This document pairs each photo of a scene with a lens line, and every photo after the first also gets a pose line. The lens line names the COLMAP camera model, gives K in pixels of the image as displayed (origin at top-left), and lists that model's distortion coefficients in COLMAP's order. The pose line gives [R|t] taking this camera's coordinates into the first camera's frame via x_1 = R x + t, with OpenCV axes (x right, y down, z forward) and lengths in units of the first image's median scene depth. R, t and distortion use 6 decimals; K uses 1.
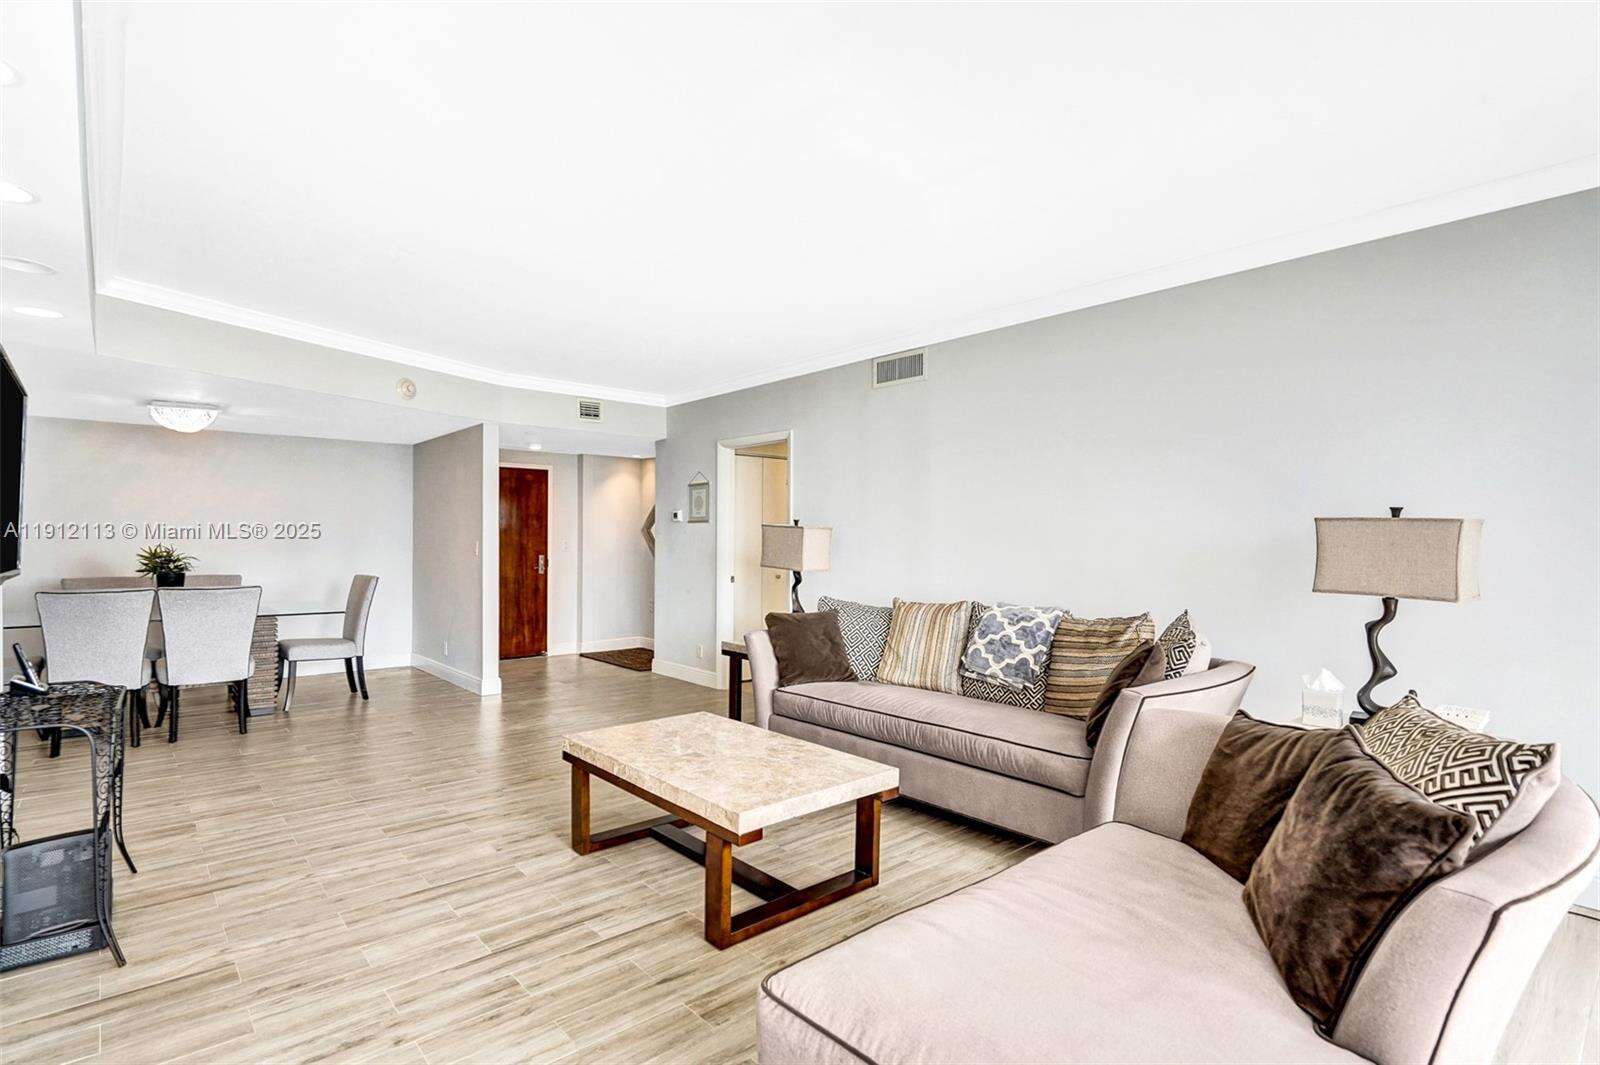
lens RADIAL K [[789.8, 0, 812.1], [0, 789.8, 549.9], [0, 0, 1]] dist [-0.009834, 0.013055]
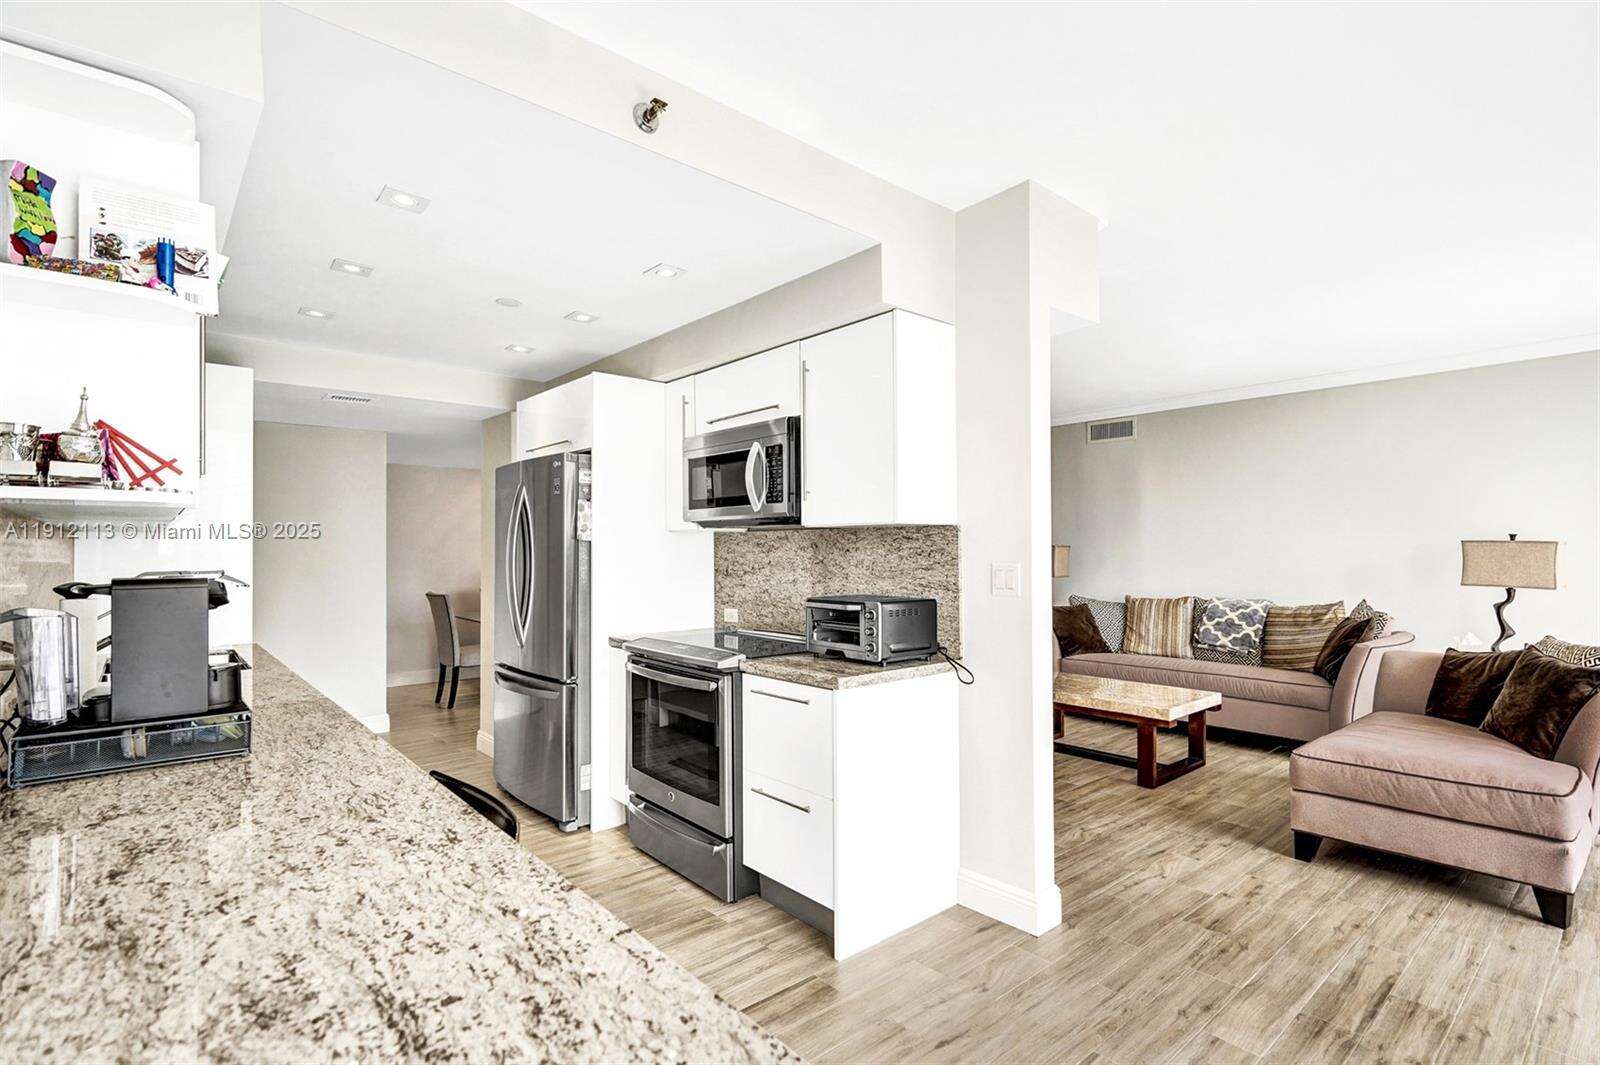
lens RADIAL K [[789.8, 0, 805.6], [0, 789.8, 535.5], [0, 0, 1]] dist [-0.009834, 0.013055]
pose [[0.999934, -0.011006, -0.003214, -0.598751], [0.010905, 0.999493, -0.029922, -0.013935], [0.003541, 0.029885, 0.999547, -0.540505]]
